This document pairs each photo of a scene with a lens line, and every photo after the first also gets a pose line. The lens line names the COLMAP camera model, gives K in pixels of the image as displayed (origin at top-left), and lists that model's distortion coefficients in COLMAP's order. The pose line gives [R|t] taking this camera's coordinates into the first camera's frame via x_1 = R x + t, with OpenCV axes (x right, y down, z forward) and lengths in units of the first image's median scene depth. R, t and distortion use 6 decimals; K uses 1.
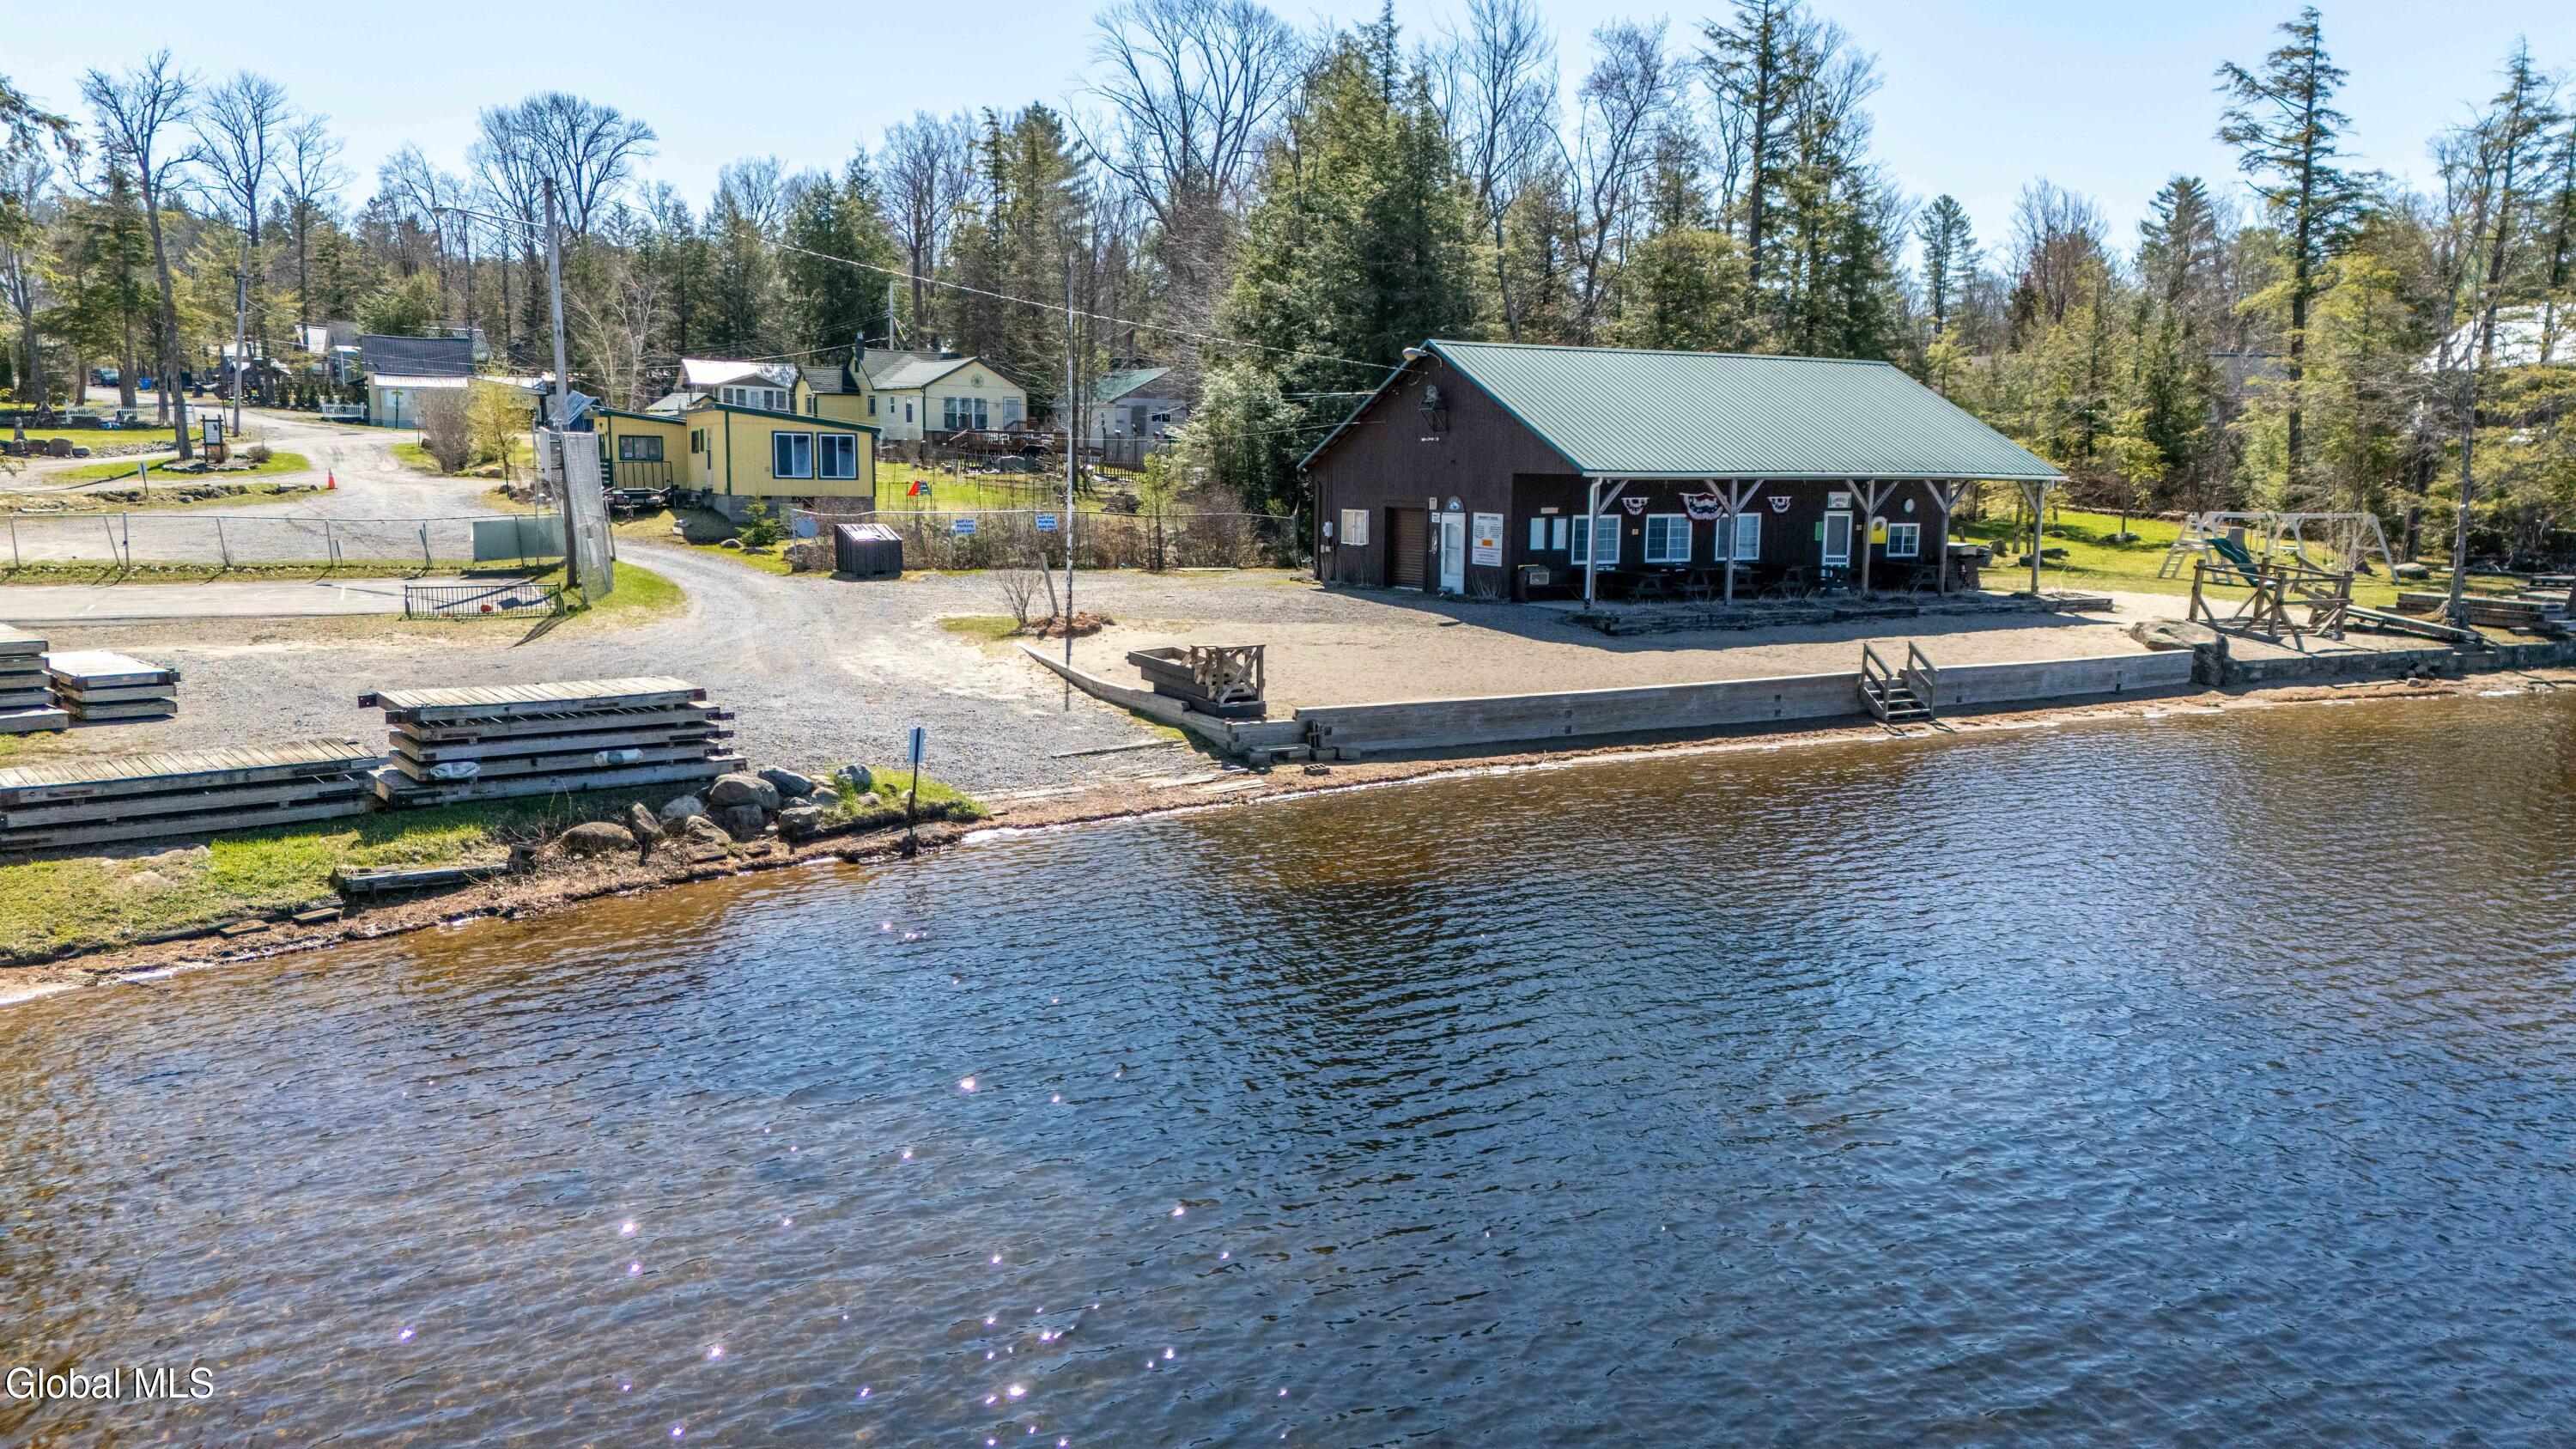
lens RADIAL K [[1851.4, 0, 1283.3], [0, 1851.4, 730.3], [0, 0, 1]] dist [0.055272, -0.054211]
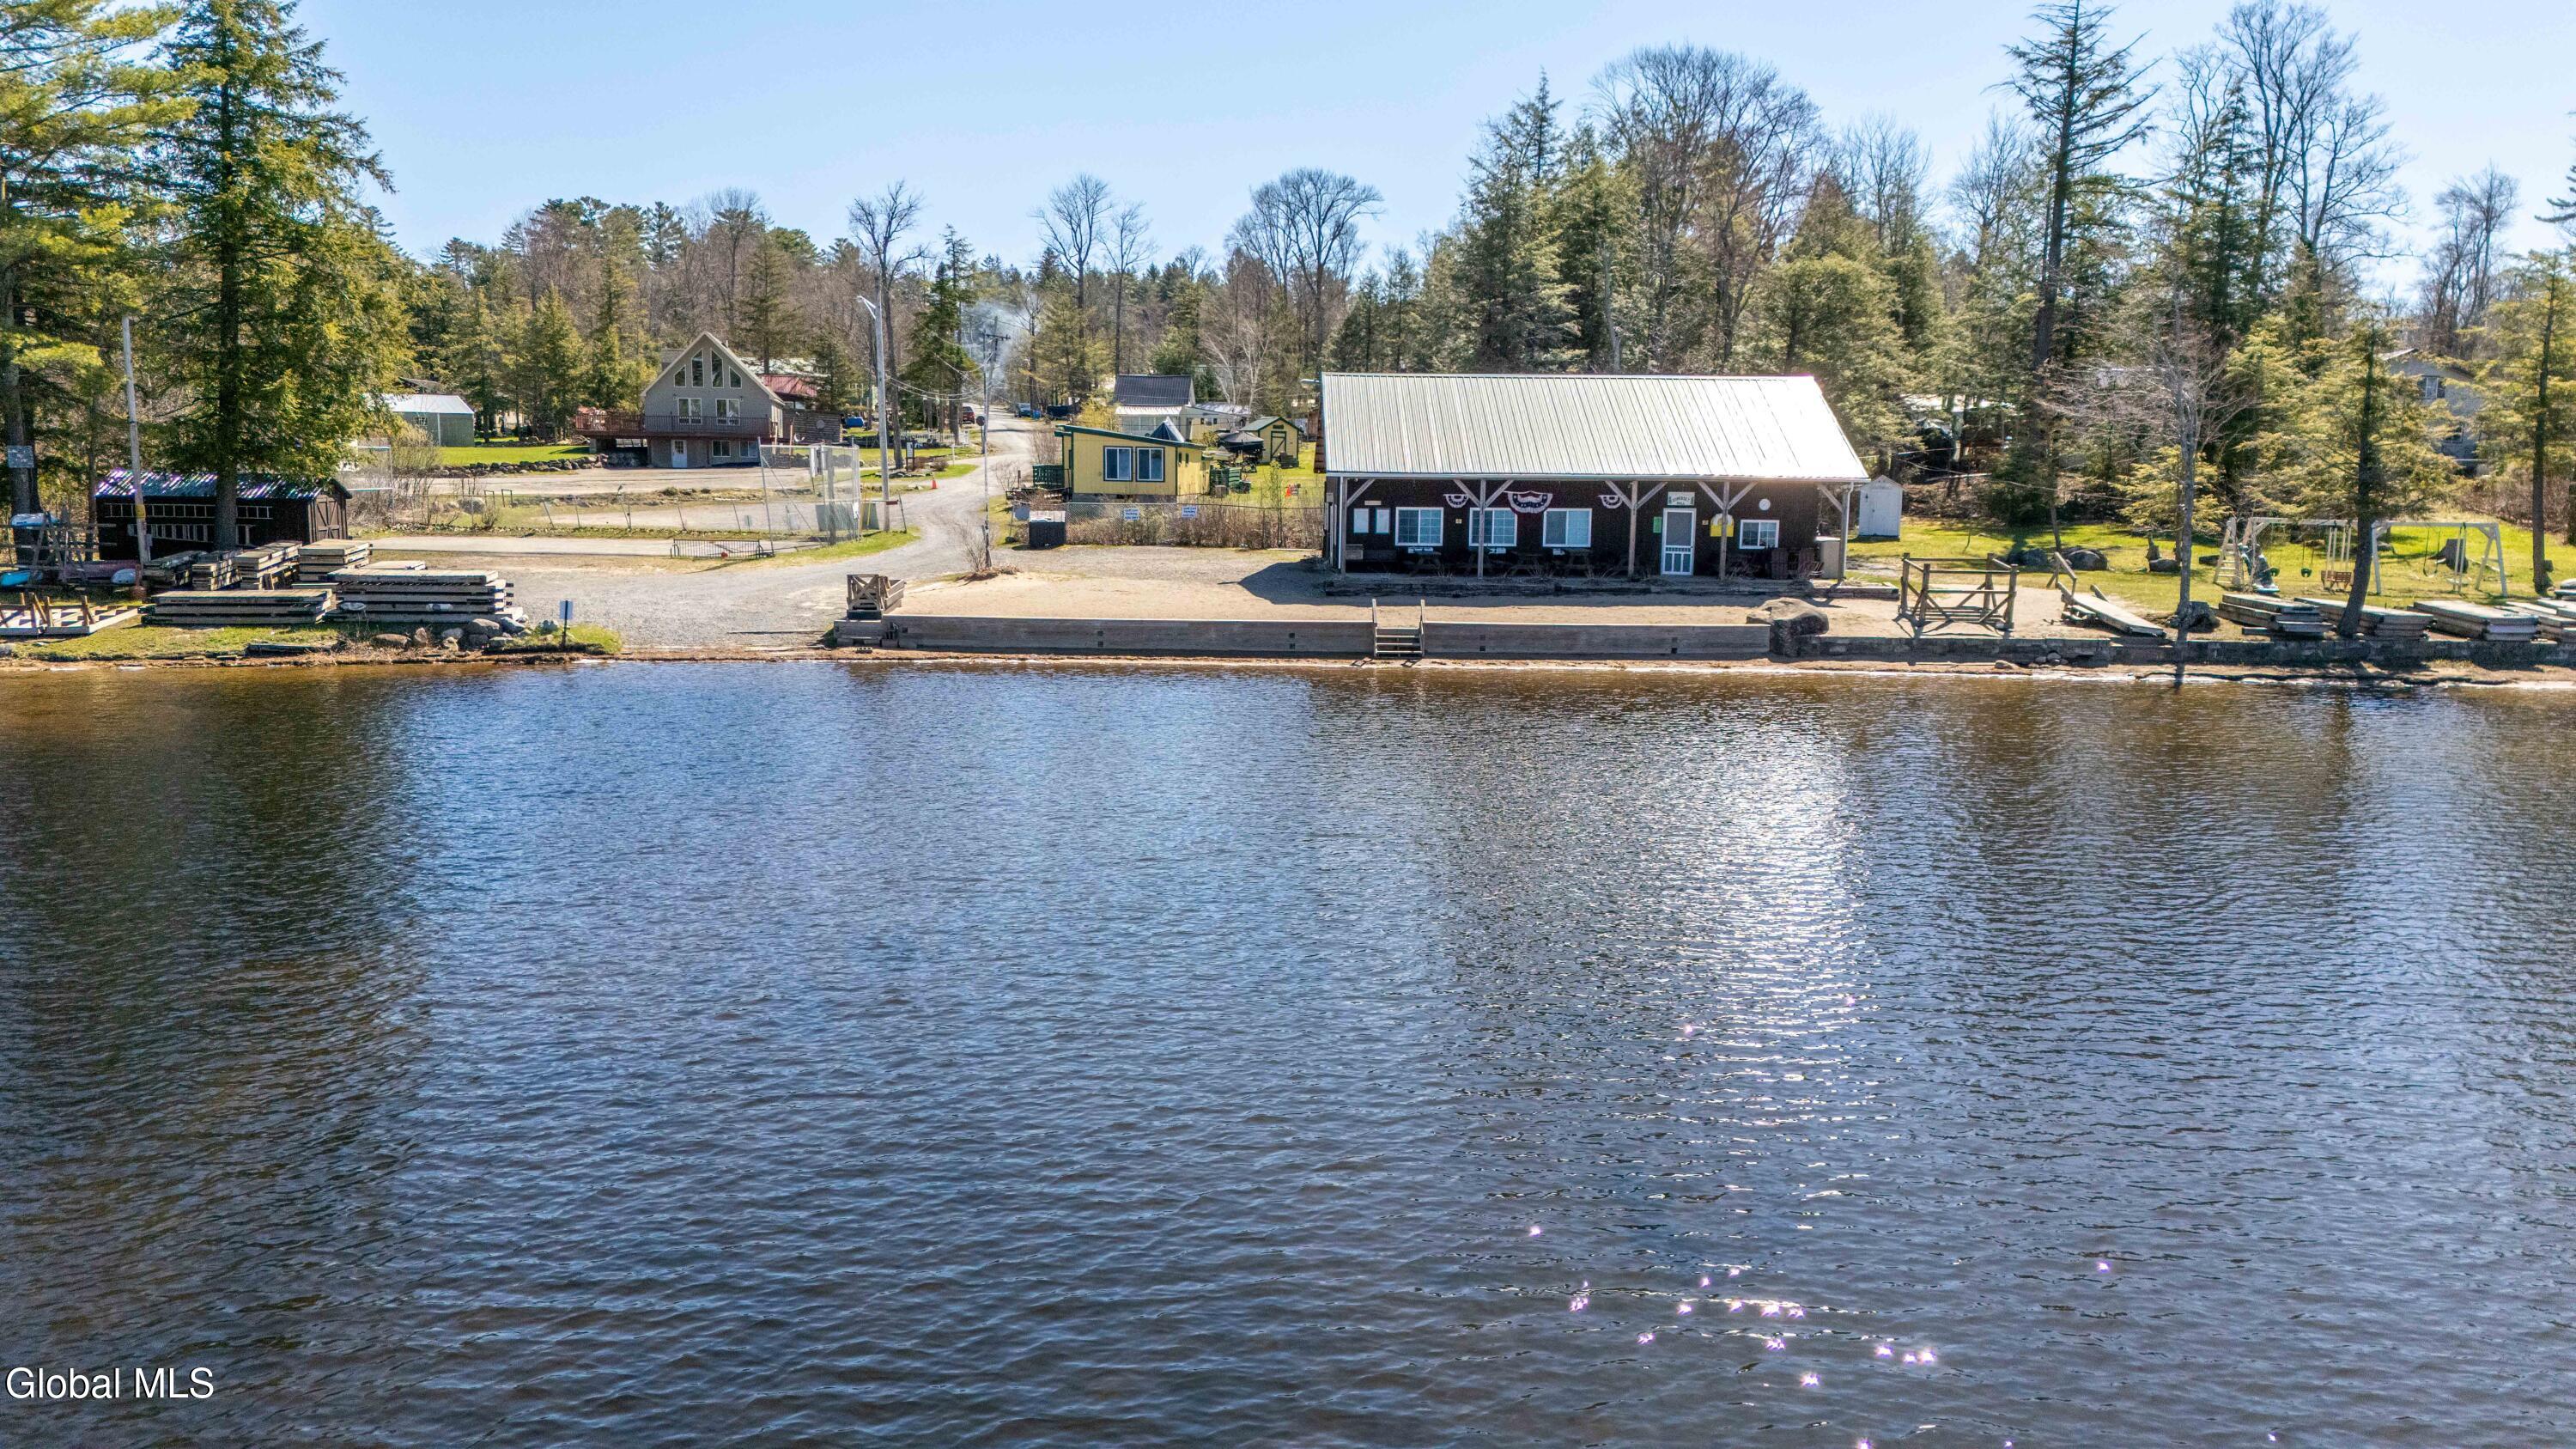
lens RADIAL K [[1851.4, 0, 1297.7], [0, 1851.4, 724.0], [0, 0, 1]] dist [0.055272, -0.054211]
pose [[0.873629, 0.067288, -0.481917, 0.695846], [-0.072480, 0.997339, 0.007861, 0.027772], [0.481163, 0.028062, 0.876182, -0.149567]]
